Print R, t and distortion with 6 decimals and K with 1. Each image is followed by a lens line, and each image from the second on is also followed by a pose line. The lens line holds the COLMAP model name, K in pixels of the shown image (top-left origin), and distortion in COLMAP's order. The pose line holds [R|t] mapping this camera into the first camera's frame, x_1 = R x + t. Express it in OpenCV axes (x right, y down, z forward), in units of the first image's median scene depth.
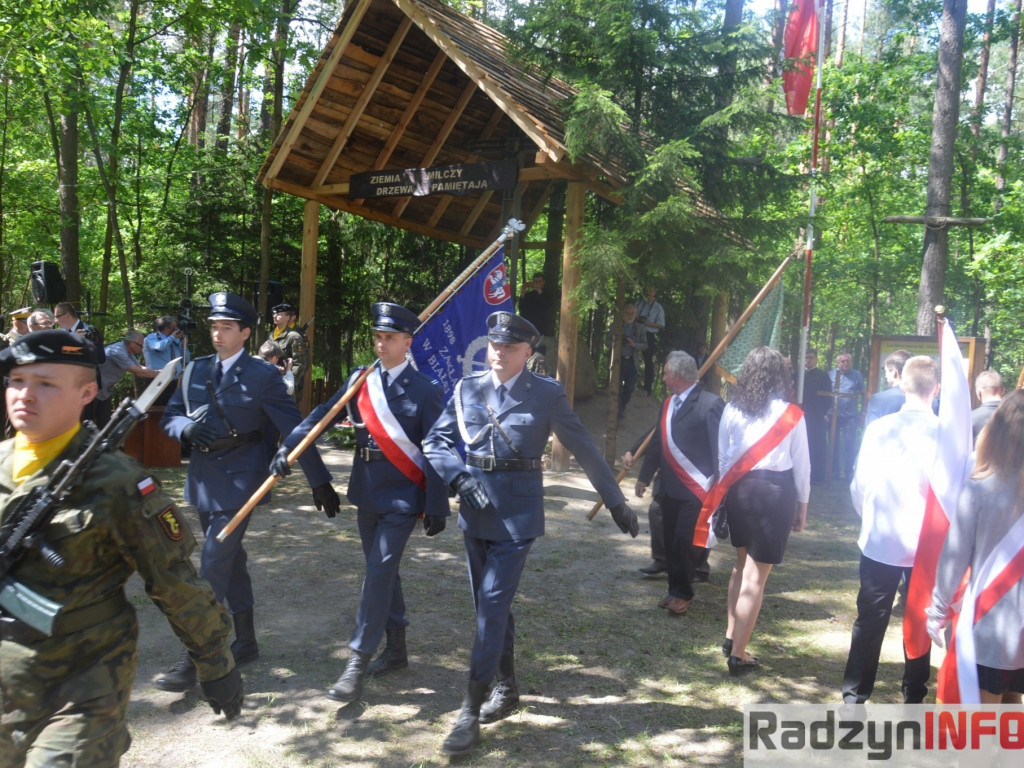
lens RADIAL K [[898.7, 0, 511.0], [0, 898.7, 384.9], [0, 0, 1]] dist [-0.039407, 0.008450]
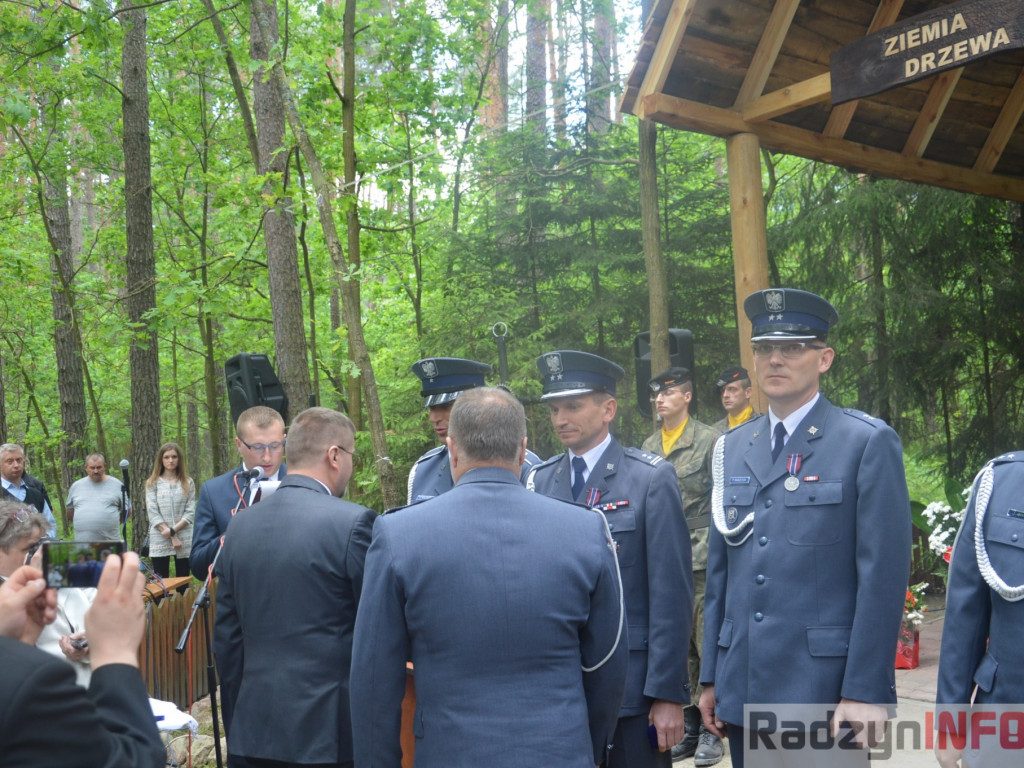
lens RADIAL K [[1228.8, 0, 540.4], [0, 1228.8, 350.5], [0, 0, 1]] dist [-0.014237, 0.016437]
pose [[0.942345, -0.129861, -0.308418, -0.150400], [0.089467, 0.985853, -0.141740, -0.020660], [0.322461, 0.105975, 0.940632, 0.420767]]
